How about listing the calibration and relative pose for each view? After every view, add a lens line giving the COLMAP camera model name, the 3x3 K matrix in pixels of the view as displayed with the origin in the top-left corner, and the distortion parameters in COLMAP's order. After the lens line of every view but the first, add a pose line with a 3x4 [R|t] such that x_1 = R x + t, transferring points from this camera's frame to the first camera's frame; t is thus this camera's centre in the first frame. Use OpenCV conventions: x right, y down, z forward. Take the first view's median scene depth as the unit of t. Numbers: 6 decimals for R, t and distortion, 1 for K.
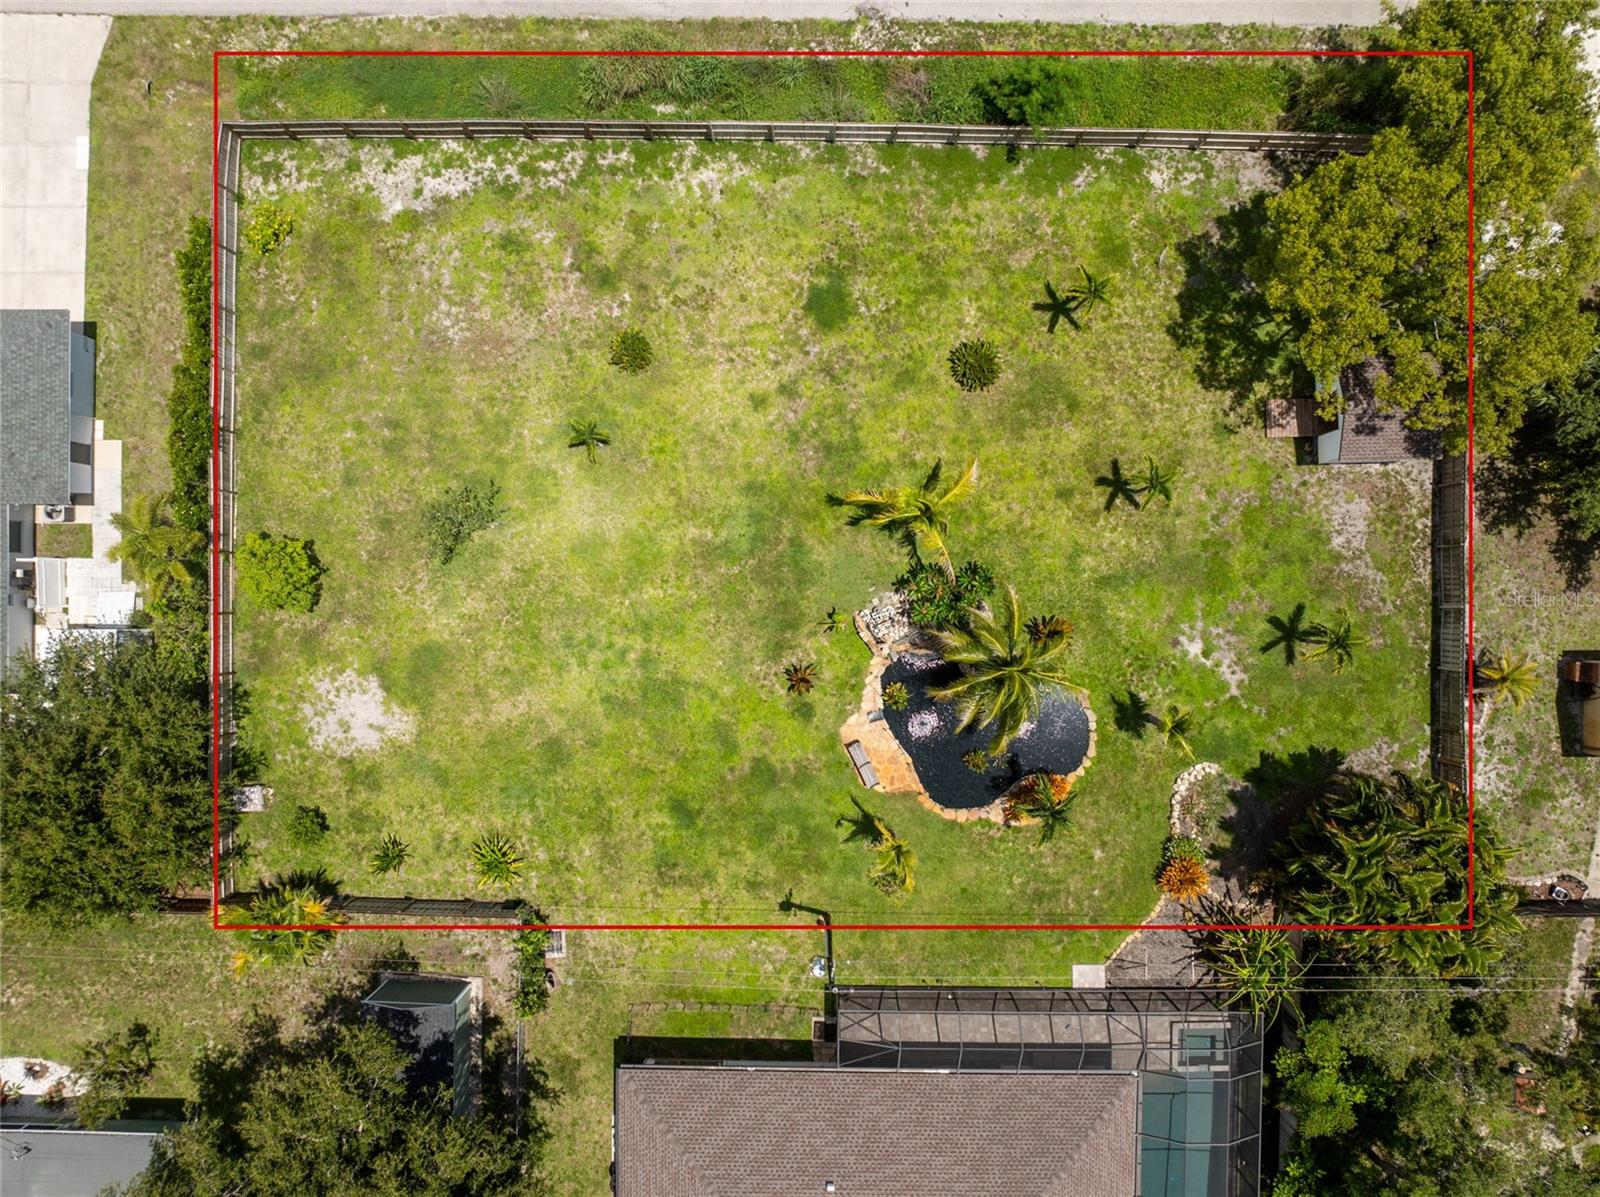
lens RADIAL K [[1143.0, 0, 802.5], [0, 1143.0, 517.1], [0, 0, 1]] dist [-0.045814, 0.016070]
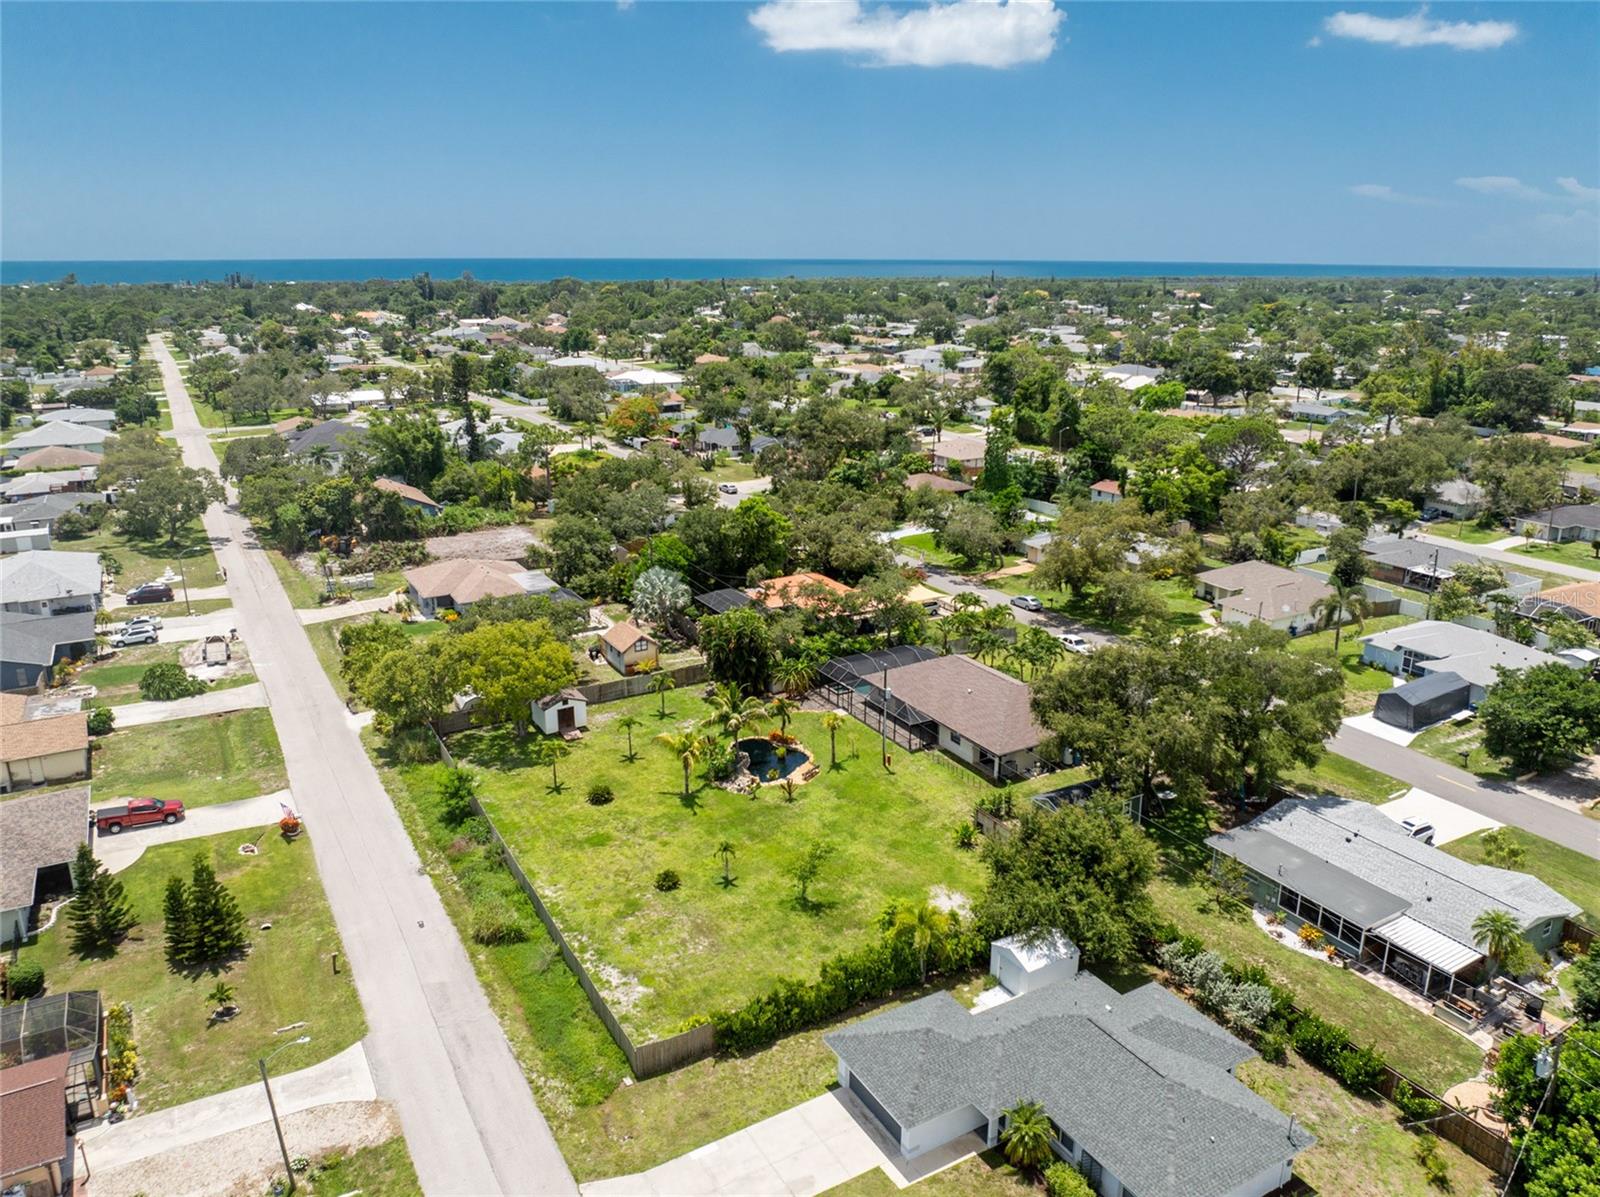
lens RADIAL K [[1143.0, 0, 799.3], [0, 1143.0, 590.0], [0, 0, 1]] dist [-0.045814, 0.016070]
pose [[-0.504487, -0.232396, 0.831556, -1.508250], [0.863418, -0.134155, 0.486325, -0.720955], [-0.001463, 0.963325, 0.268334, 0.154823]]
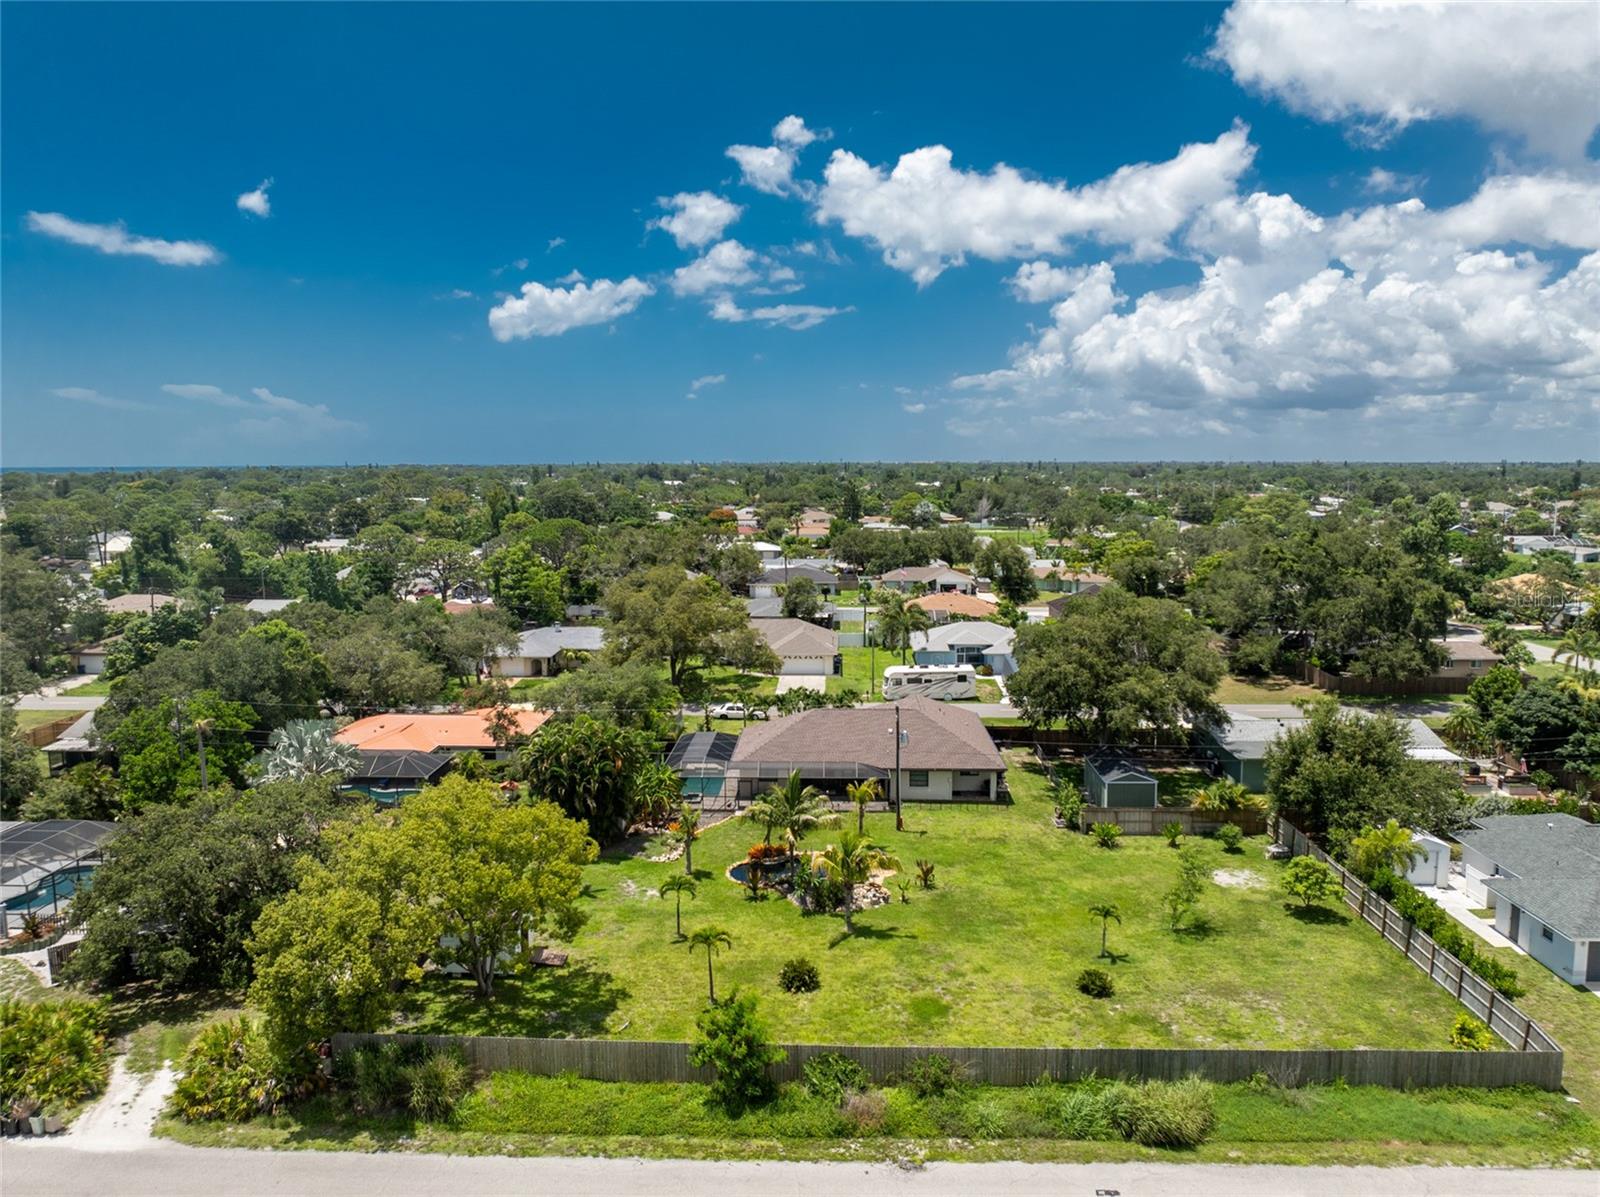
lens RADIAL K [[1143.0, 0, 807.3], [0, 1143.0, 595.4], [0, 0, 1]] dist [-0.045814, 0.016070]
pose [[-0.999681, 0.012404, 0.022009, 0.112741], [0.020498, -0.111004, 0.993609, -1.253115], [0.014768, 0.993743, 0.110714, 0.471275]]
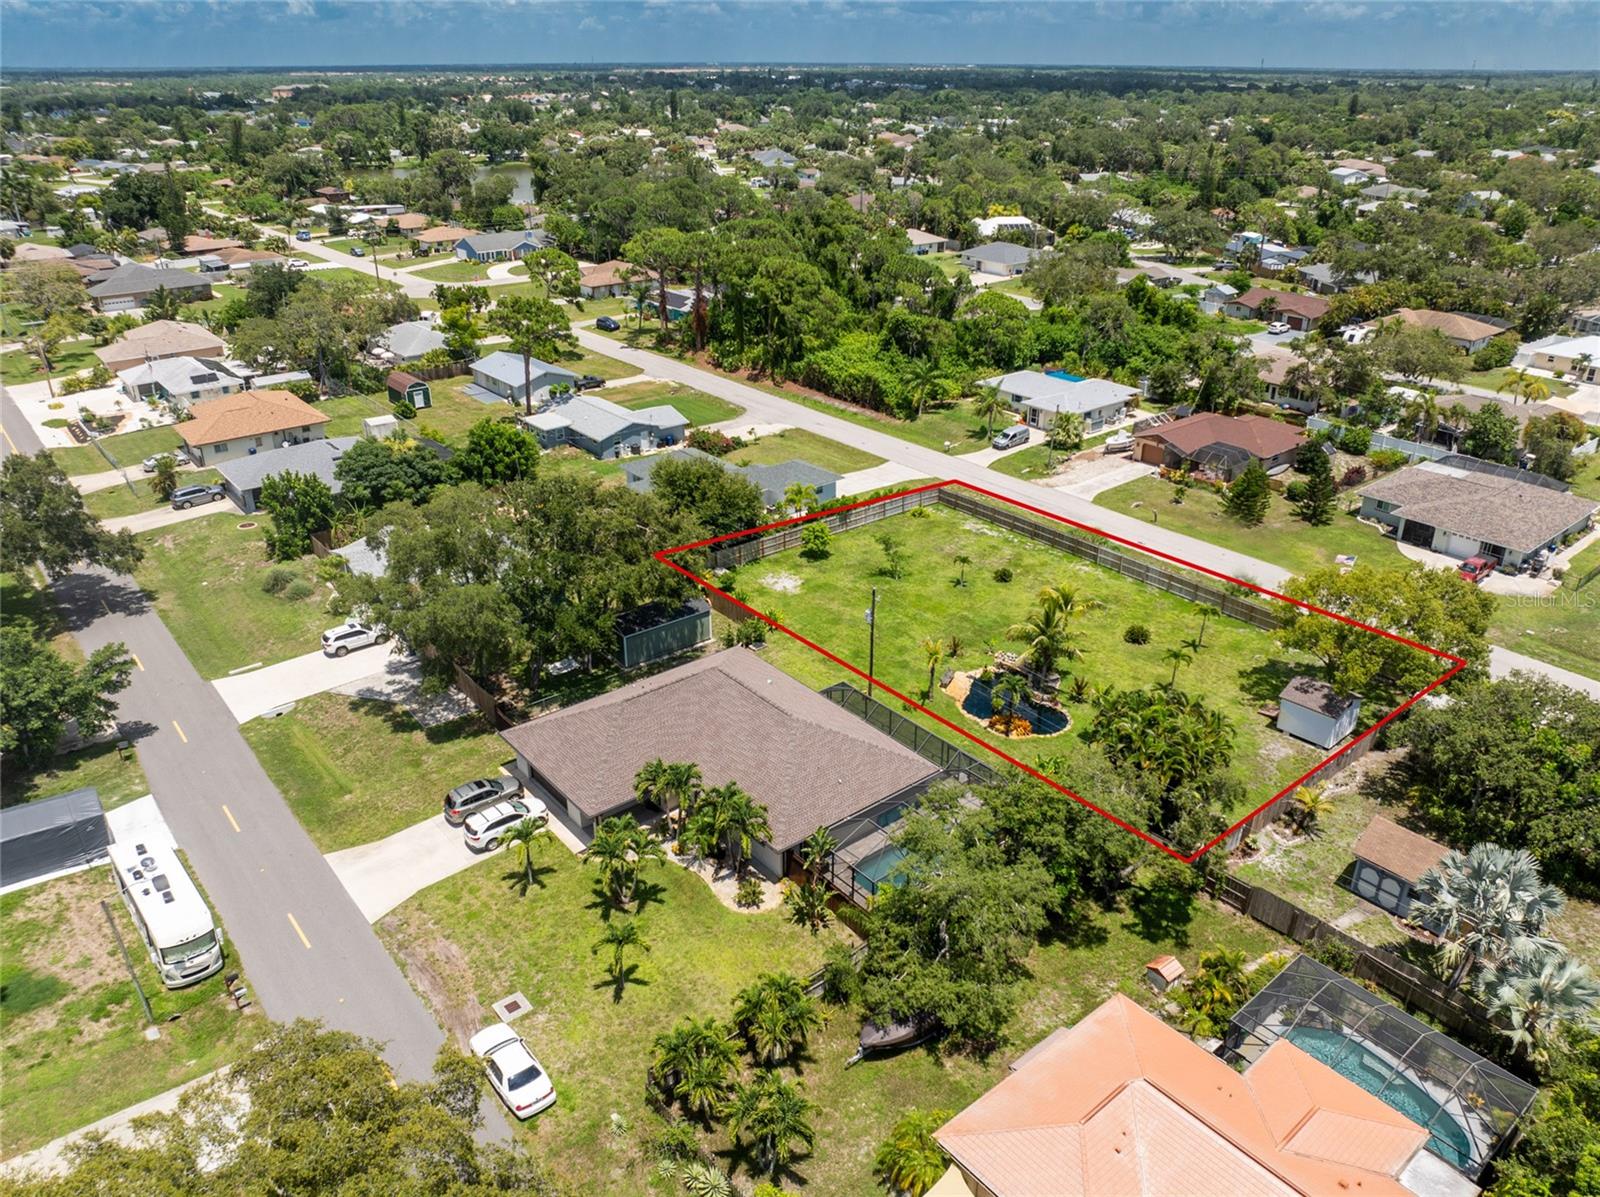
lens RADIAL K [[1143.0, 0, 810.2], [0, 1143.0, 585.9], [0, 0, 1]] dist [-0.045814, 0.016070]
pose [[0.644955, 0.333304, -0.687707, 1.067901], [-0.764187, 0.272872, -0.584430, 1.354940], [-0.007137, 0.902468, 0.430697, 0.114311]]
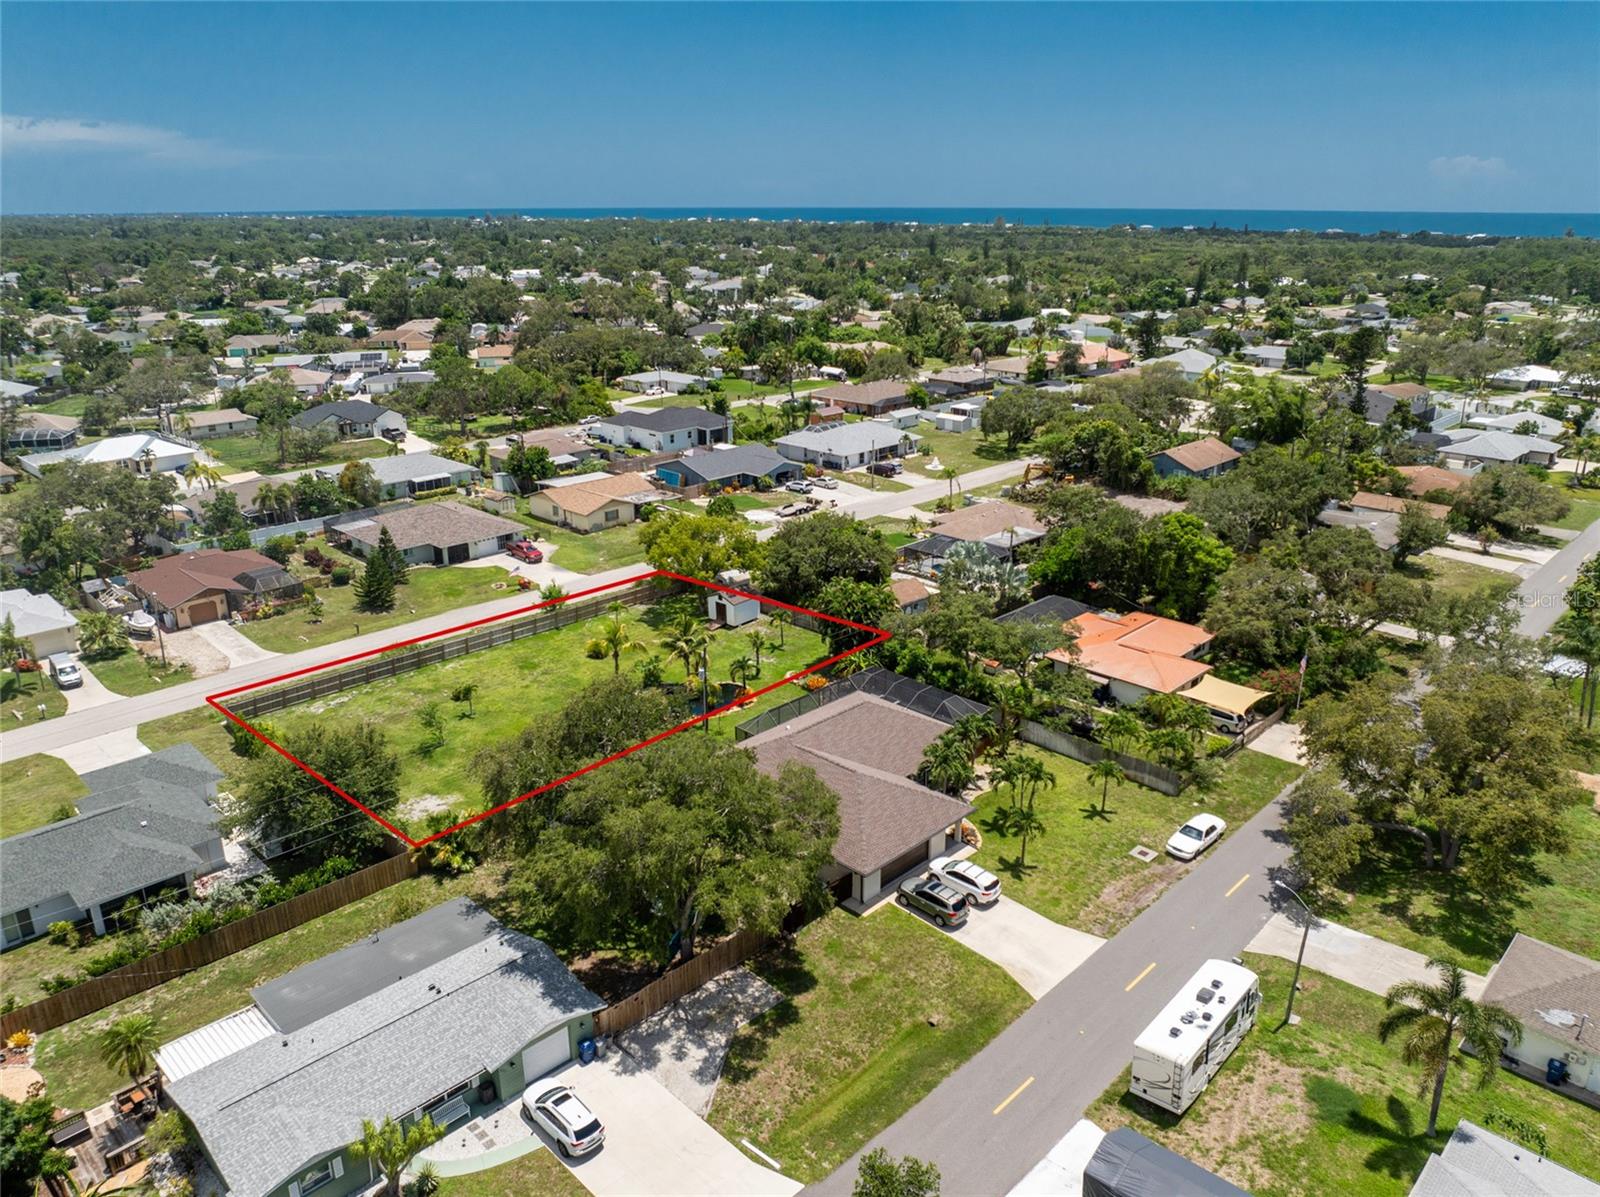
lens RADIAL K [[1143.0, 0, 800.8], [0, 1143.0, 566.7], [0, 0, 1]] dist [-0.045814, 0.016070]
pose [[0.694211, -0.205733, 0.689743, -1.120621], [0.719672, 0.214395, -0.660384, 1.654647], [-0.012014, 0.954834, 0.296895, 0.133663]]
